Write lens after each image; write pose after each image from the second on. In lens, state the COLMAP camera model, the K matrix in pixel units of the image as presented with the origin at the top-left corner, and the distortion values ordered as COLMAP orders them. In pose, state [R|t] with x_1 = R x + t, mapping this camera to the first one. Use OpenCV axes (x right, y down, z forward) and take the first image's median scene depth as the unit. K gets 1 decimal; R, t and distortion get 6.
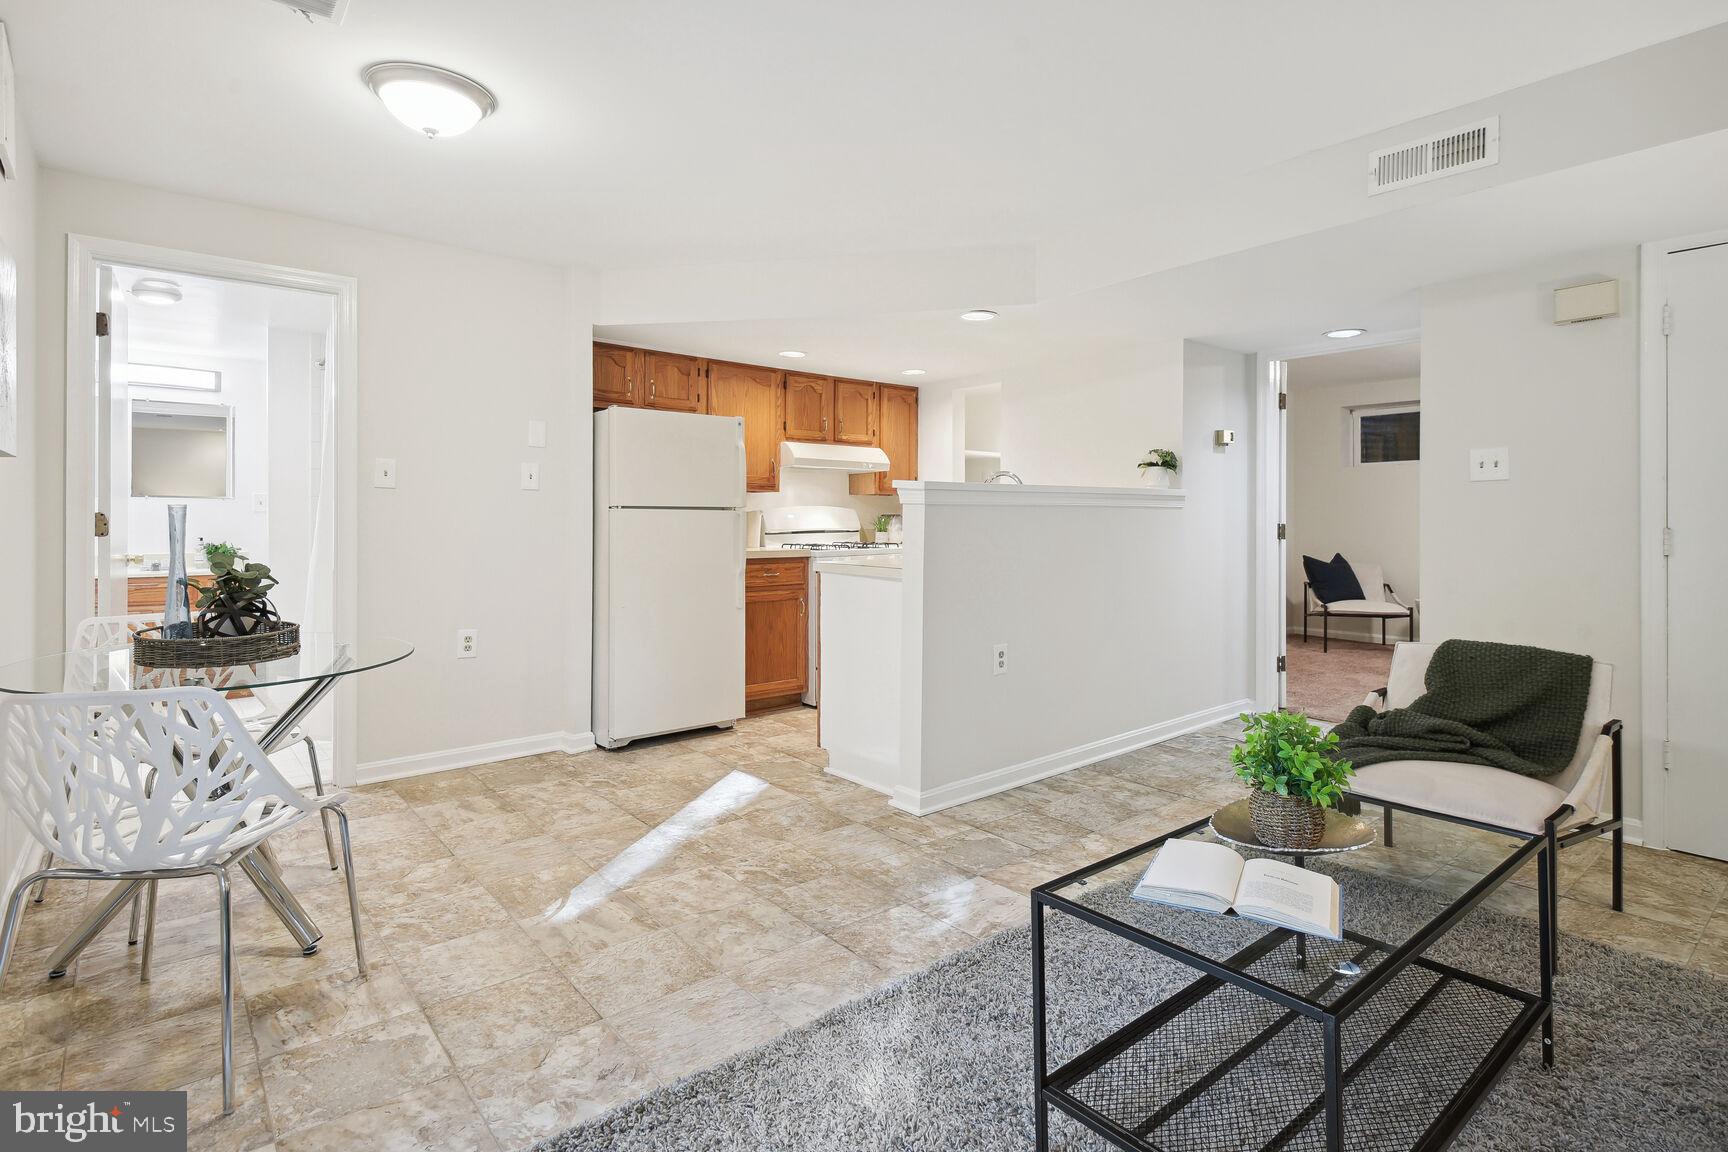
lens RADIAL K [[862.0, 0, 866.7], [0, 862.0, 531.7], [0, 0, 1]] dist [0.022894, -0.019543]
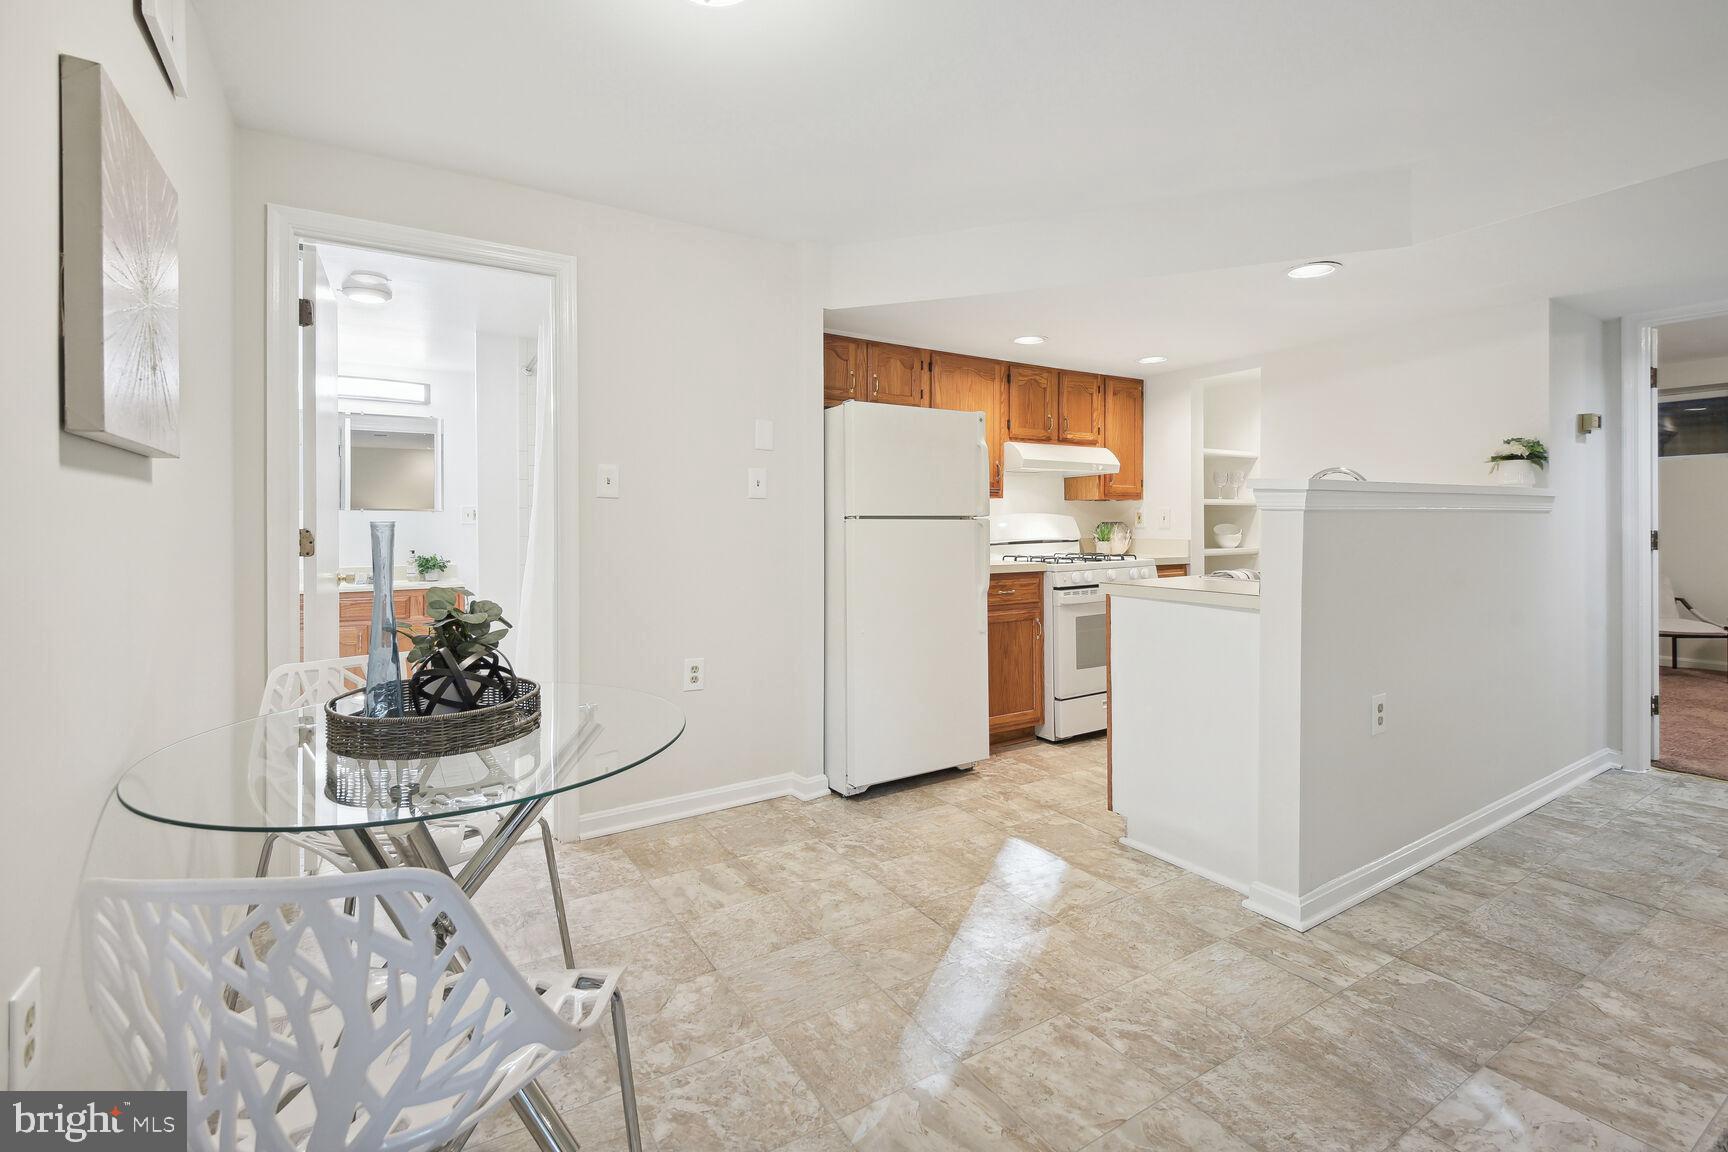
lens RADIAL K [[774.6, 0, 868.2], [0, 774.6, 537.9], [0, 0, 1]] dist [0.030042, -0.024658]
pose [[0.992059, -0.004829, -0.125677, -0.174030], [0.005262, 0.999981, 0.003113, -0.009744], [0.125660, -0.003750, 0.992066, 0.226271]]
